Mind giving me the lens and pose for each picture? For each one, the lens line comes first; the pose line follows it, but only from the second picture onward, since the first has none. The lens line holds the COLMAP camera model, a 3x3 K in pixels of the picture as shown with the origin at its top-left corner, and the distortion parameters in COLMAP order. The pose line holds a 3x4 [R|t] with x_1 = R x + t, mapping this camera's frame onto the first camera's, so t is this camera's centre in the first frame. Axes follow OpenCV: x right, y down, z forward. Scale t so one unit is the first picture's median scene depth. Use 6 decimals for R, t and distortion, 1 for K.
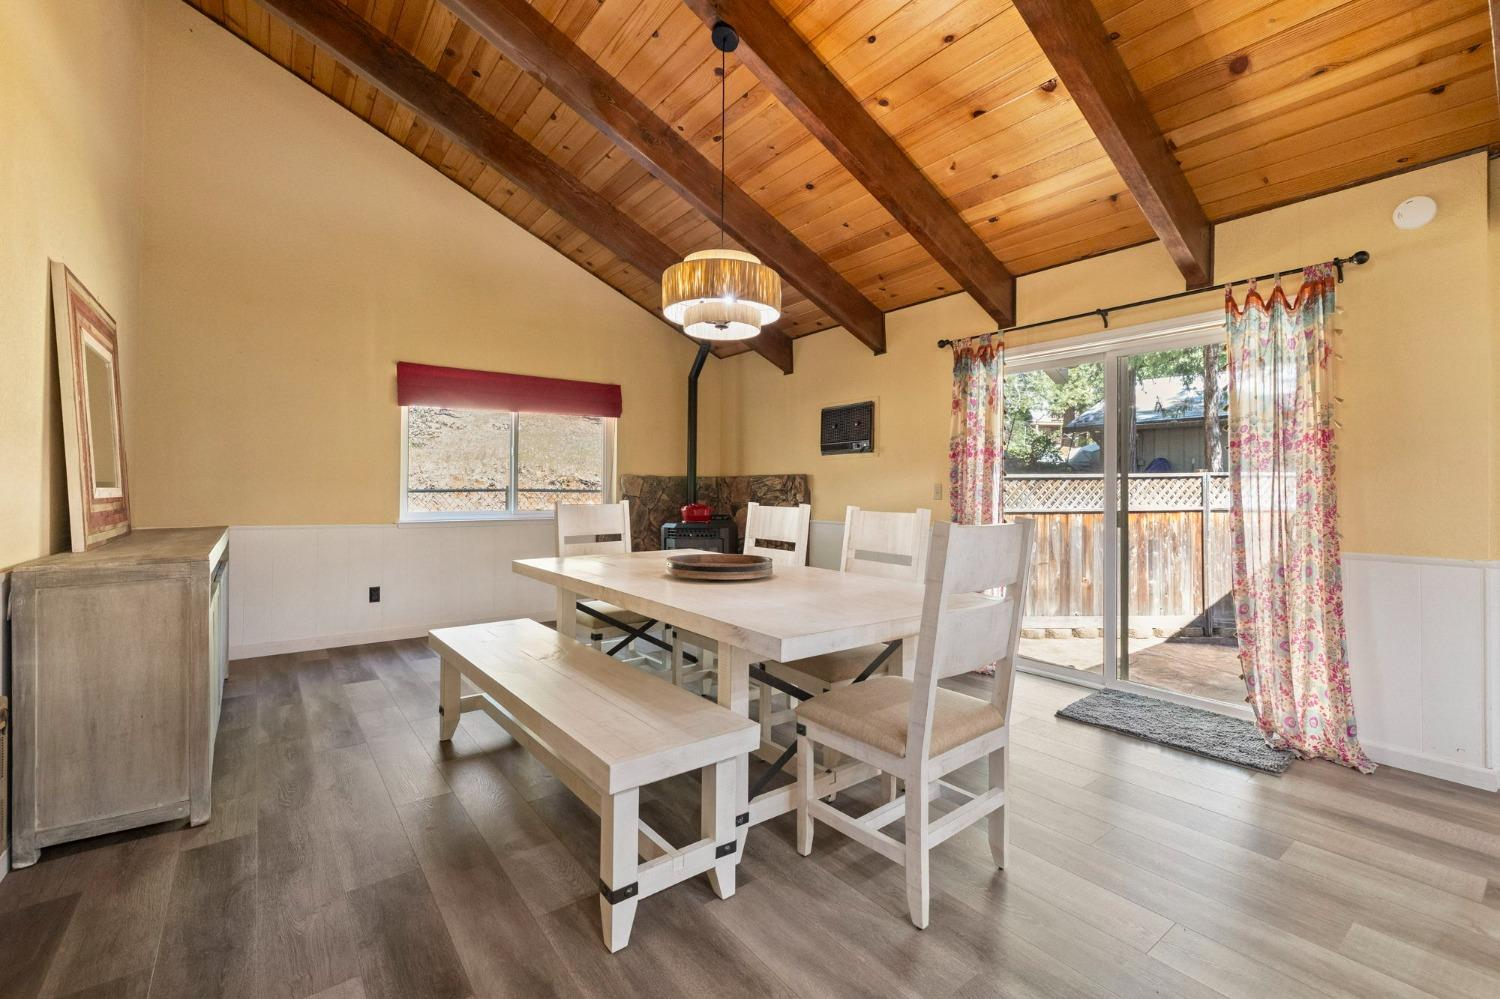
lens RADIAL K [[631.4, 0, 738.6], [0, 631.4, 483.4], [0, 0, 1]] dist [0.002151, 0.000298]
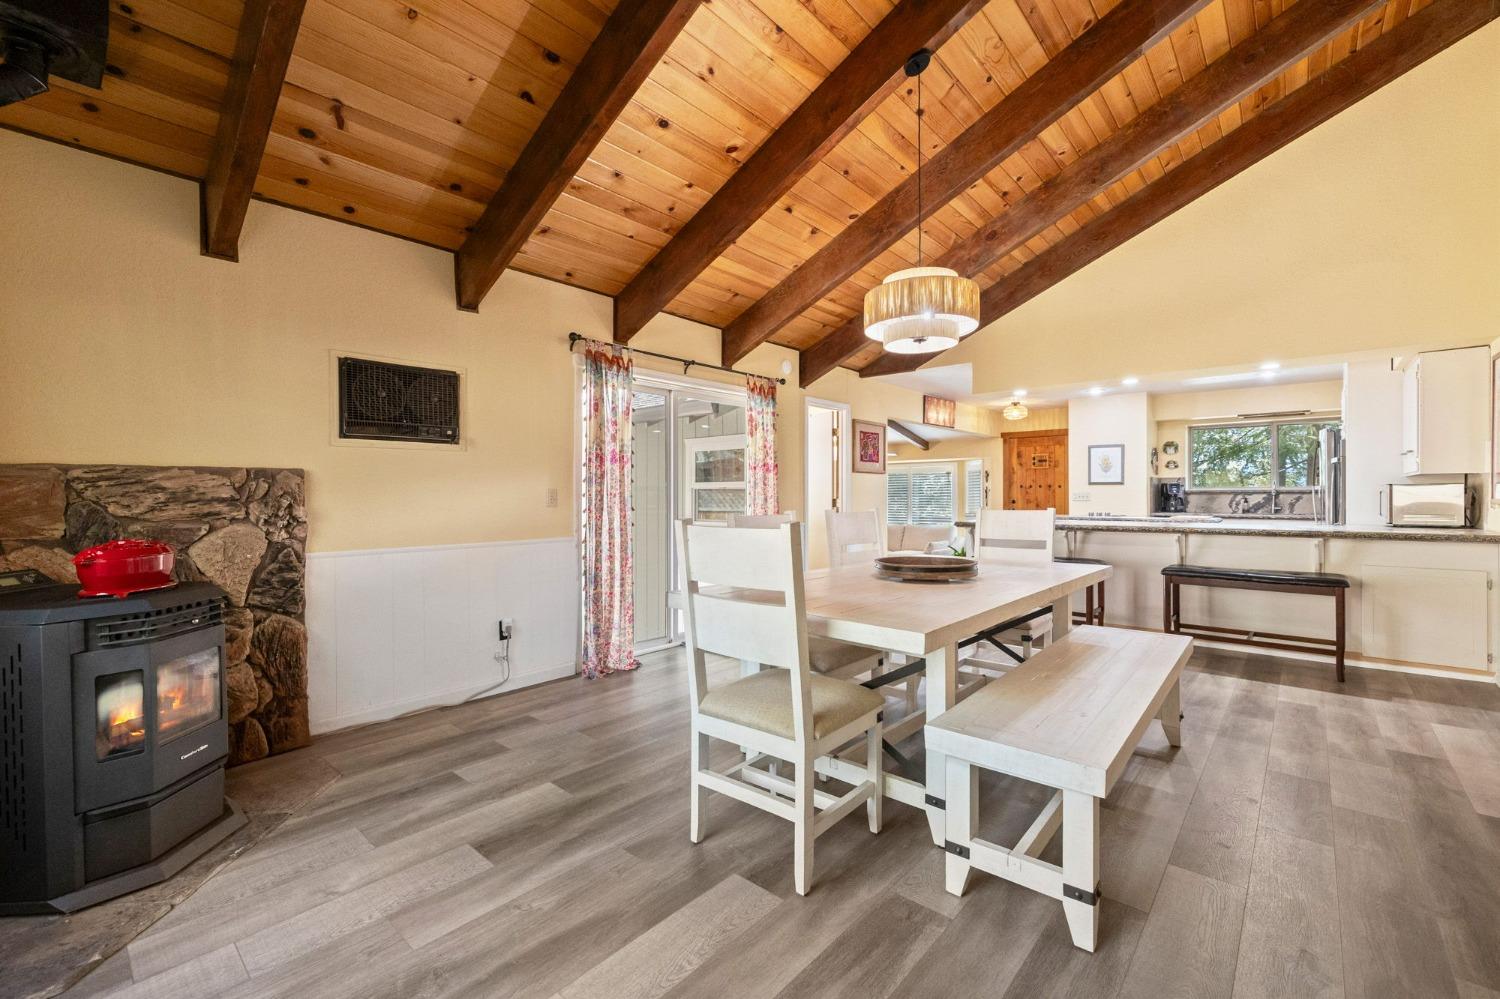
lens RADIAL K [[631.4, 0, 751.6], [0, 631.4, 495.8], [0, 0, 1]] dist [0.002151, 0.000298]
pose [[-0.192299, -0.006069, 0.981318, -0.640682], [-0.006007, 0.999969, 0.005007, 0.003721], [-0.981318, -0.004932, -0.192329, 0.941054]]
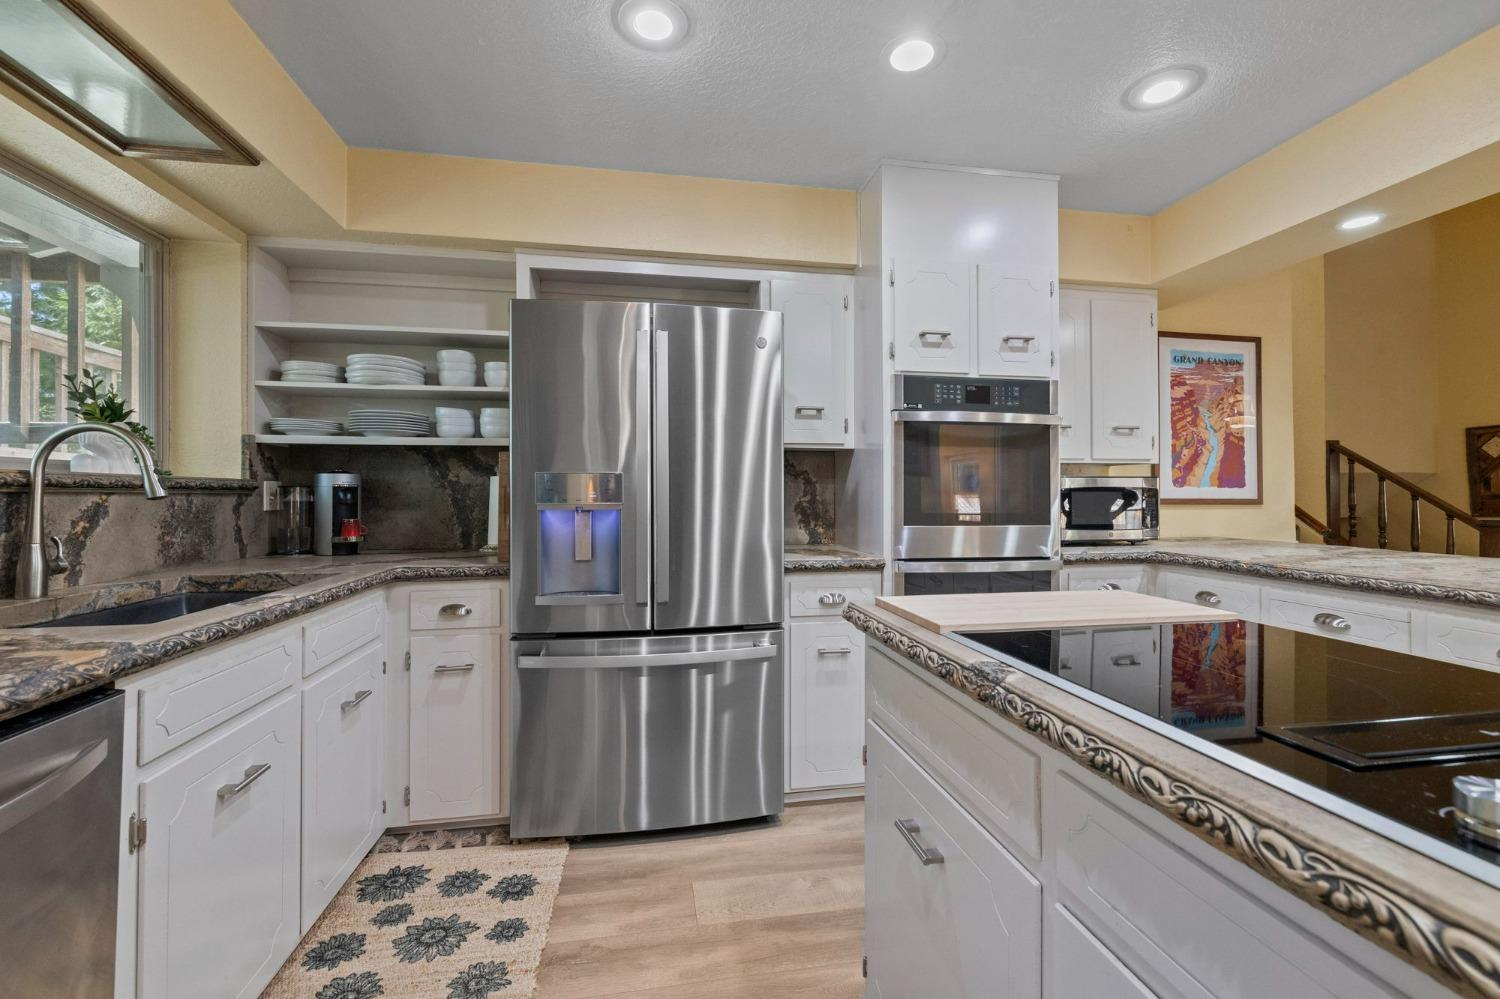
lens RADIAL K [[631.4, 0, 750.8], [0, 631.4, 495.5], [0, 0, 1]] dist [0.002151, 0.000298]
pose [[-0.454075, -0.001414, -0.890962, 0.951326], [0.005603, 0.999974, -0.004442, 0.003485], [0.890946, -0.007009, -0.454056, -0.356694]]
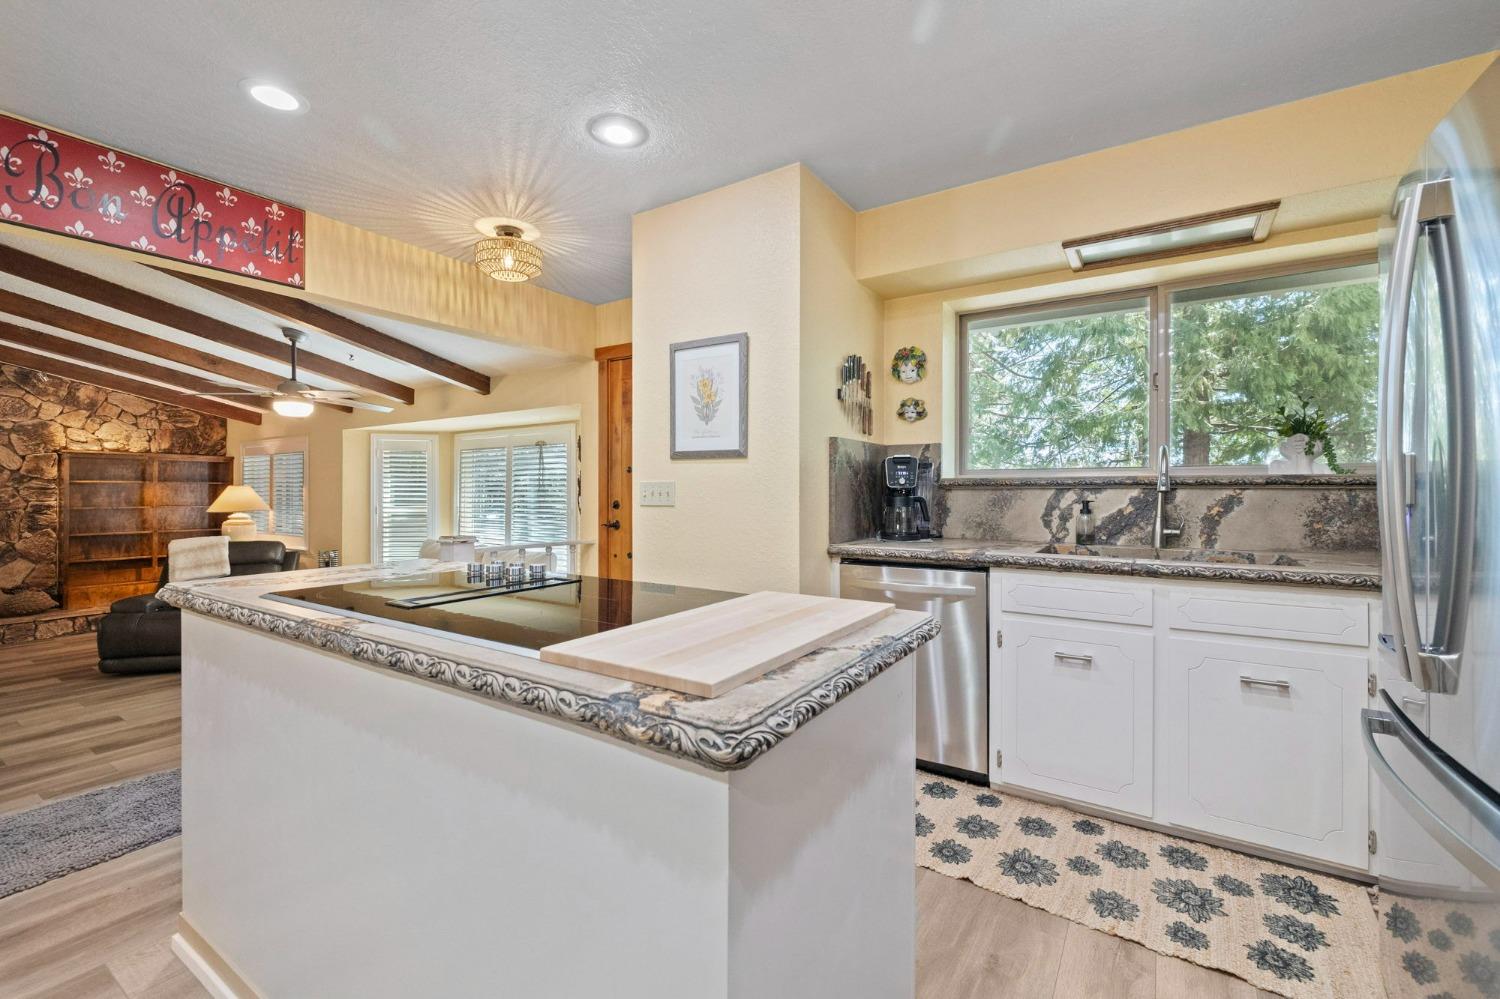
lens RADIAL K [[631.4, 0, 751.5], [0, 631.4, 492.4], [0, 0, 1]] dist [0.002151, 0.000298]
pose [[-0.336695, -0.010835, 0.941551, 0.400933], [-0.010055, 0.999918, 0.007911, 0.001343], [-0.941560, -0.006804, -0.336777, -0.290918]]
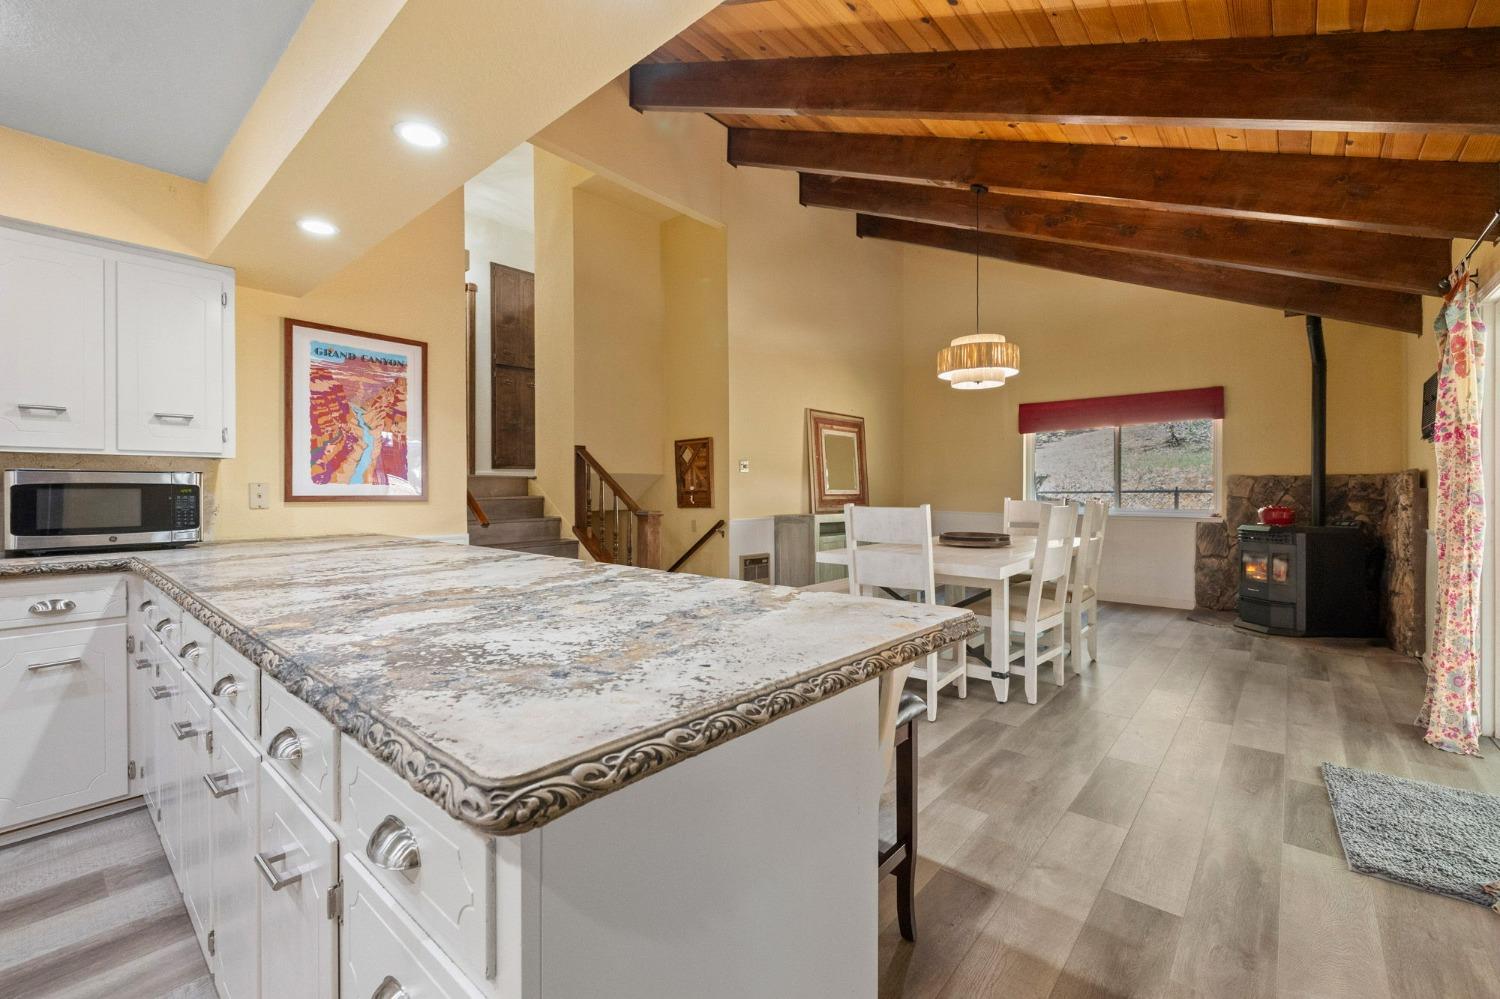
lens RADIAL K [[631.4, 0, 752.8], [0, 631.4, 490.1], [0, 0, 1]] dist [0.002151, 0.000298]
pose [[0.210198, -0.005769, -0.977642, 0.862536], [0.009990, 0.999943, -0.003753, 0.007658], [0.977608, -0.008978, 0.210244, 0.097640]]
